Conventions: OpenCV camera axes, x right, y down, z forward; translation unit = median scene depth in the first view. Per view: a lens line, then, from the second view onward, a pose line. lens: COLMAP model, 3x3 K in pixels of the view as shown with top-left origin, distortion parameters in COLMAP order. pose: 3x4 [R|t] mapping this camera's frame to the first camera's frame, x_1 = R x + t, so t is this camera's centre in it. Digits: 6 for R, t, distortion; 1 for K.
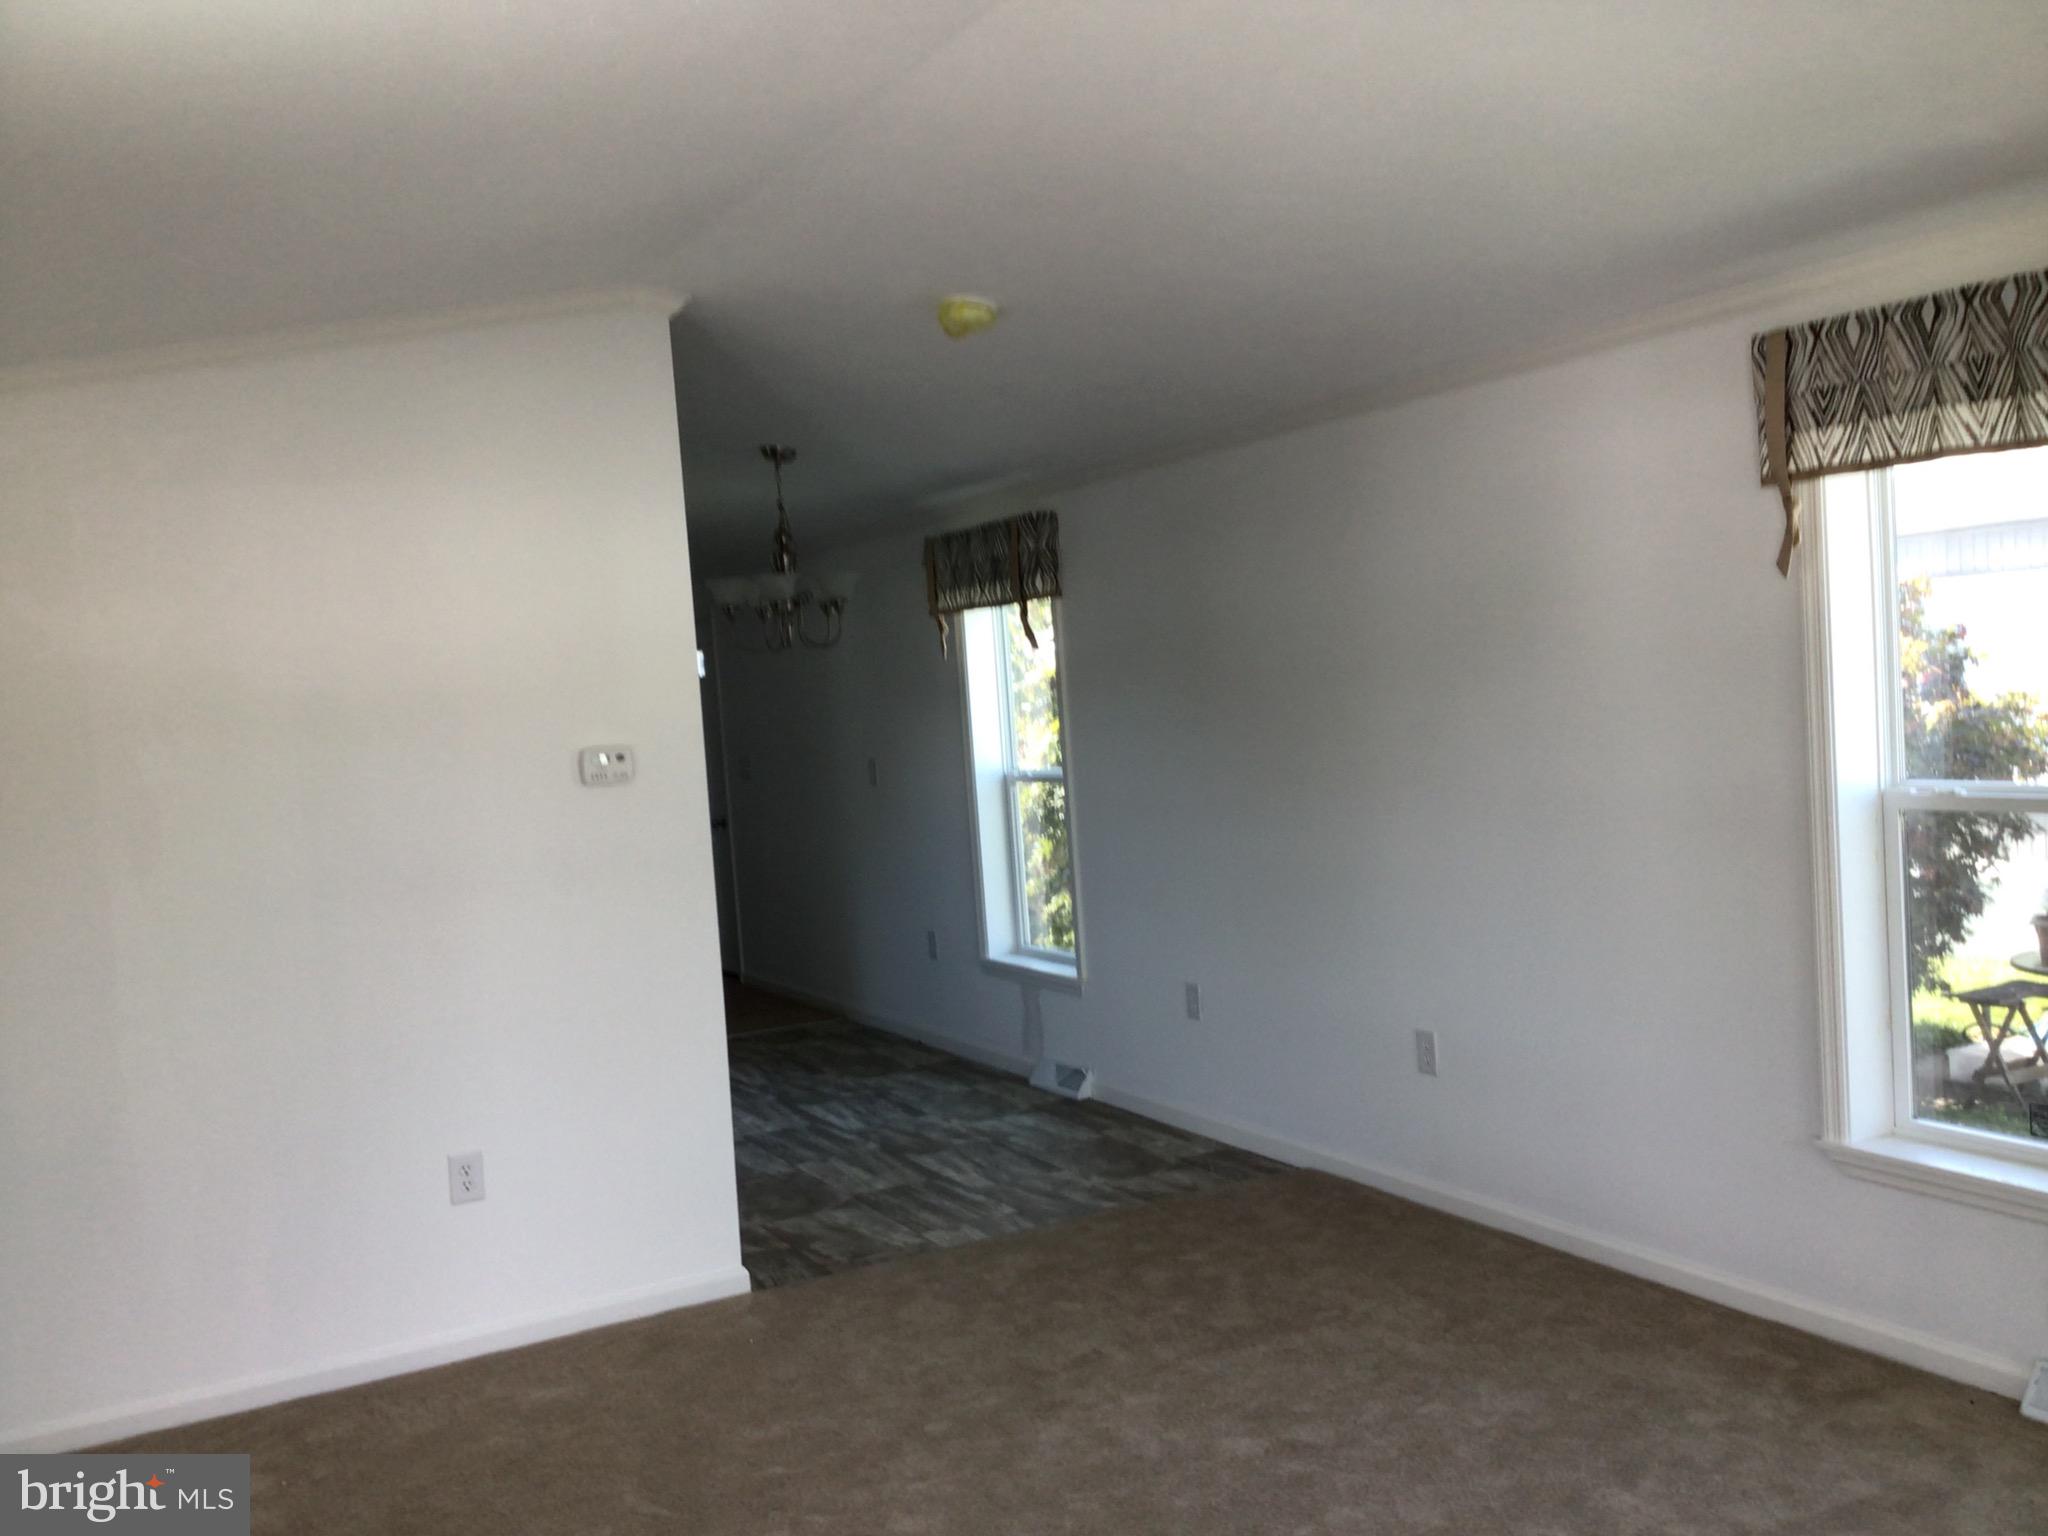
lens RADIAL K [[1842.8, 0, 1013.3], [0, 1842.8, 761.5], [0, 0, 1]] dist [0.100672, -0.143719]
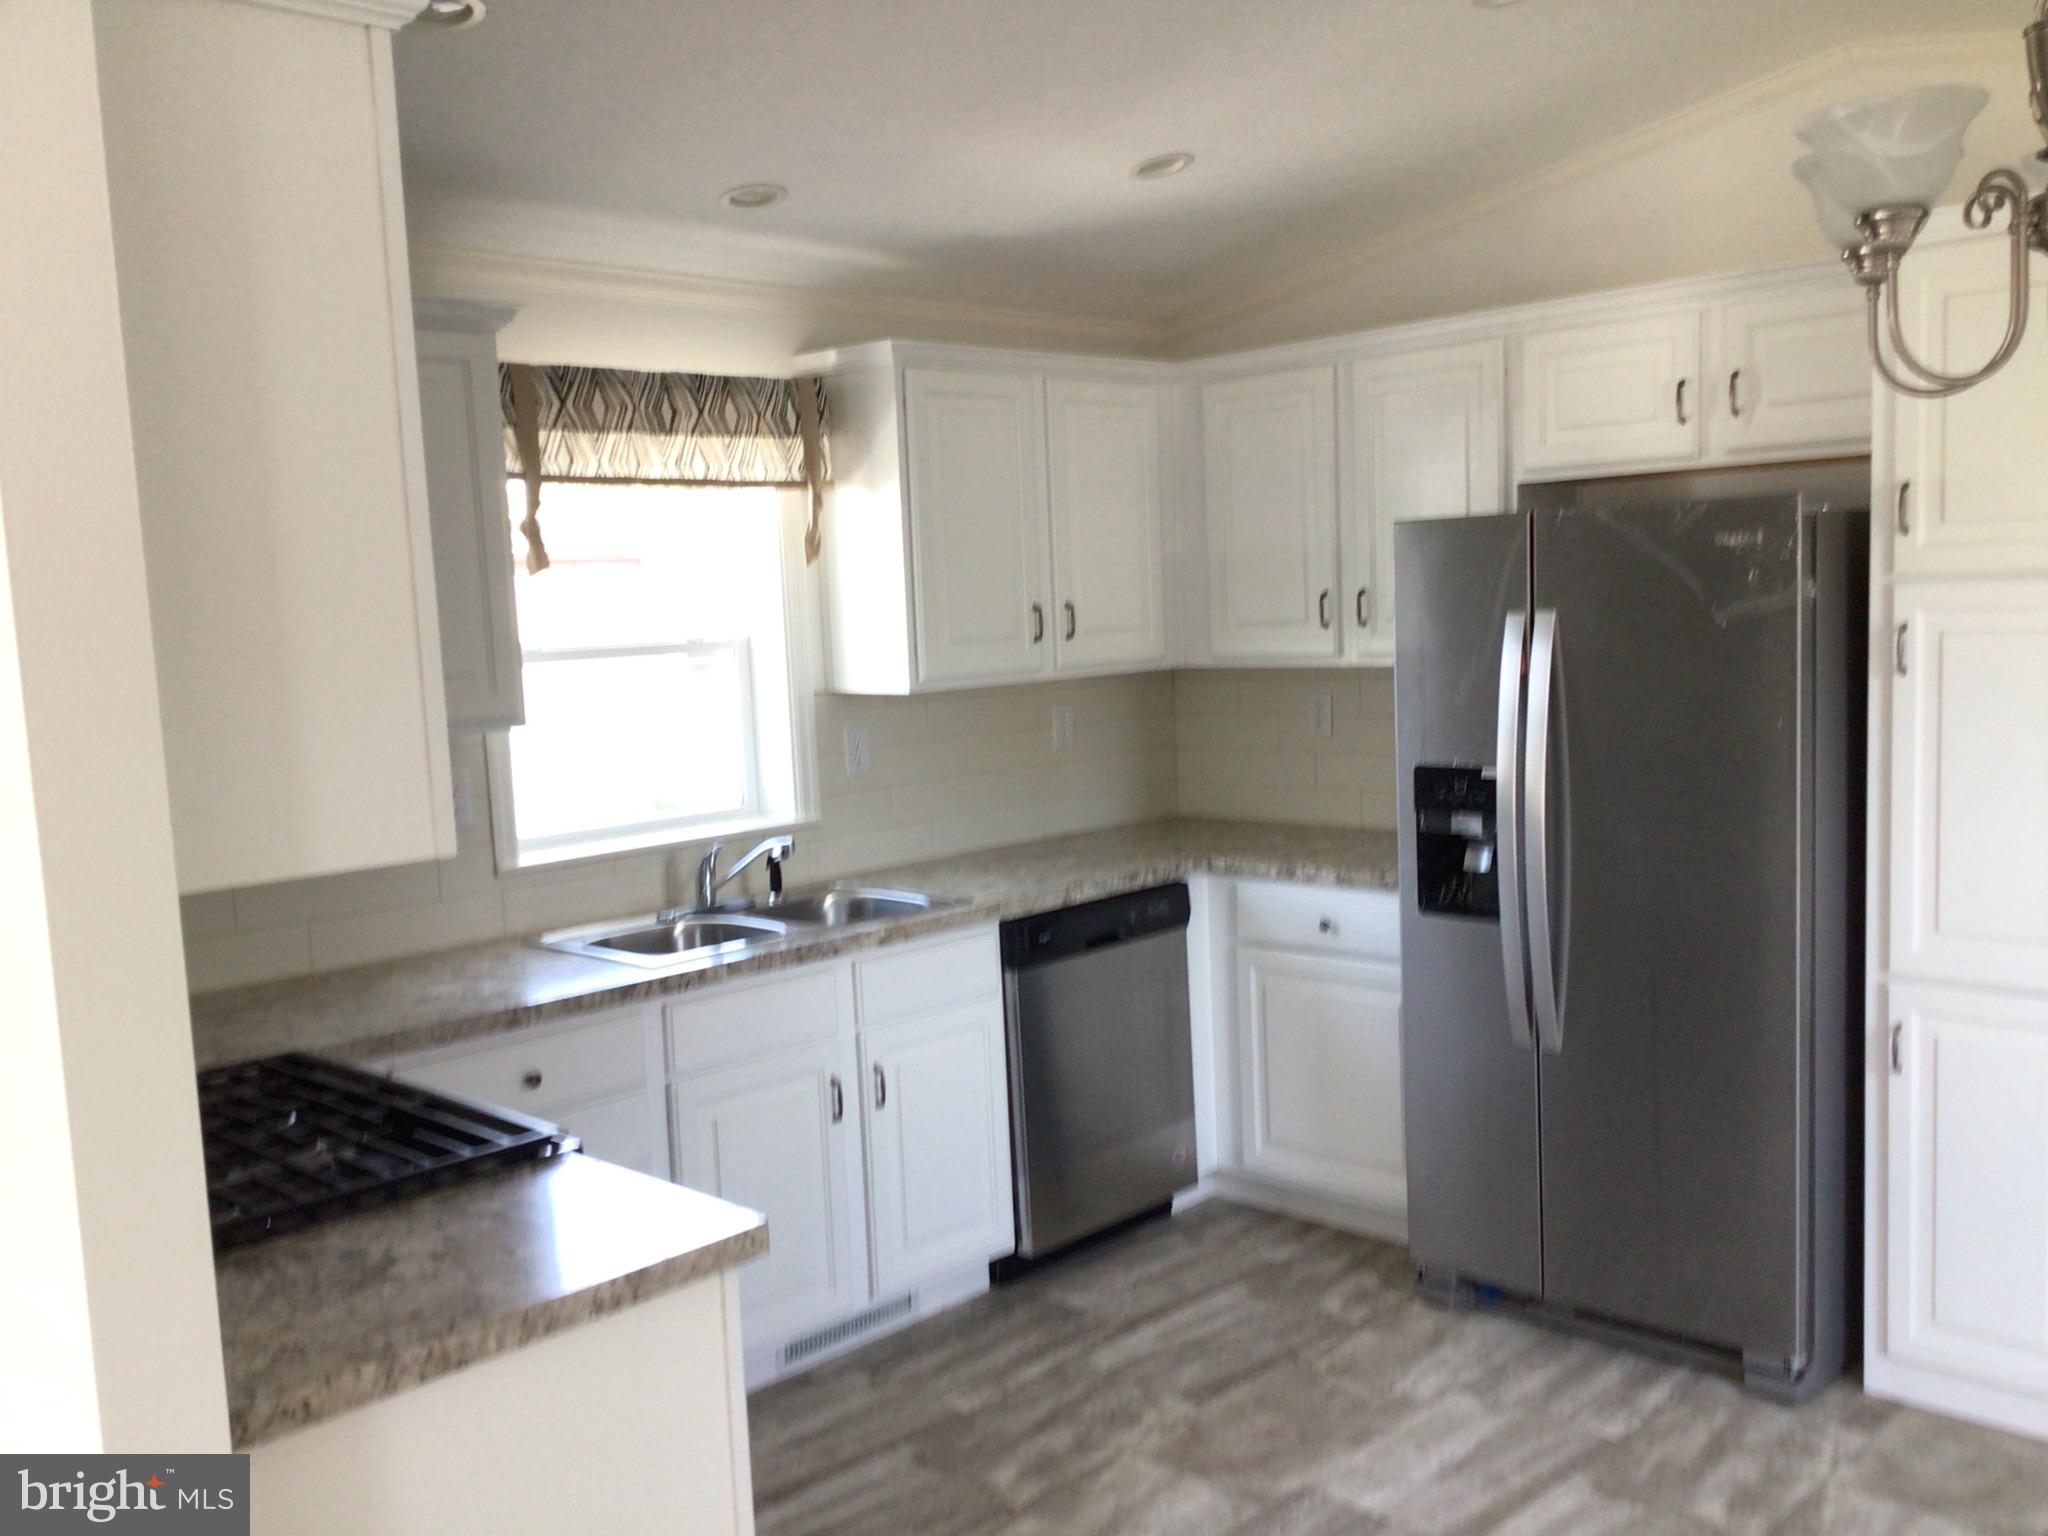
lens RADIAL K [[1842.8, 0, 1078.2], [0, 1842.8, 778.8], [0, 0, 1]] dist [0.100672, -0.143719]
pose [[0.317774, 0.156447, -0.935171, 0.367264], [-0.026356, 0.987370, 0.156224, -0.049708], [0.947800, -0.024996, 0.317884, 0.520155]]
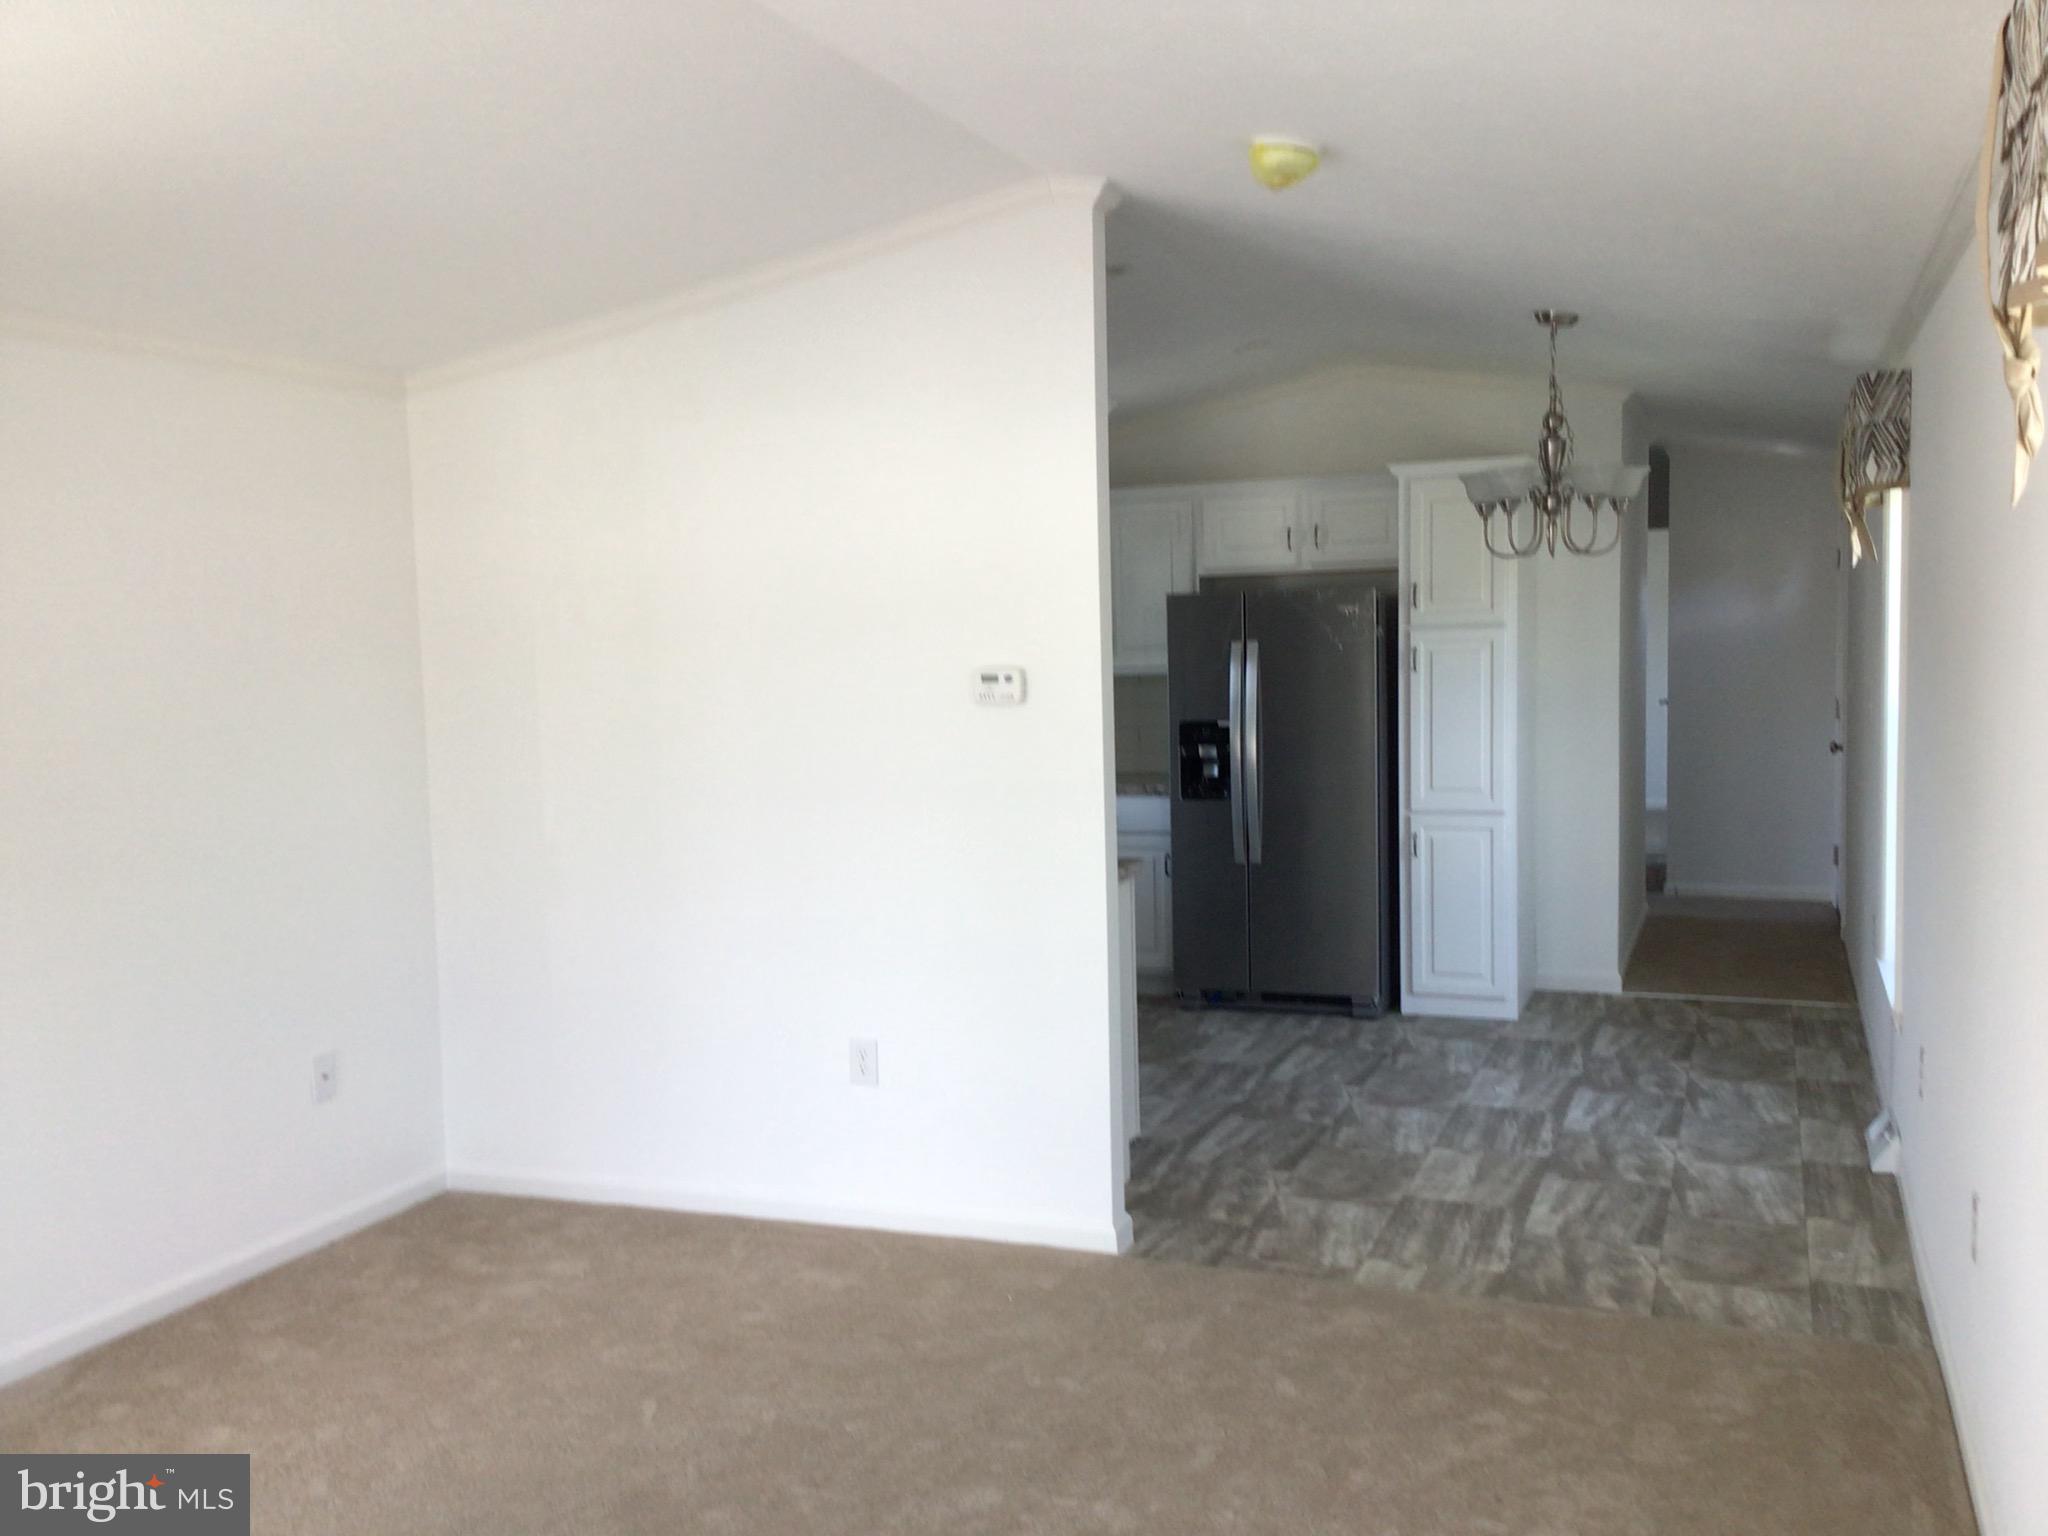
lens RADIAL K [[1842.8, 0, 1025.9], [0, 1842.8, 775.0], [0, 0, 1]] dist [0.100672, -0.143719]
pose [[0.648675, 0.114103, -0.752463, 0.466943], [-0.051039, 0.992994, 0.106578, -0.049222], [0.759352, -0.030730, 0.649954, 0.332852]]
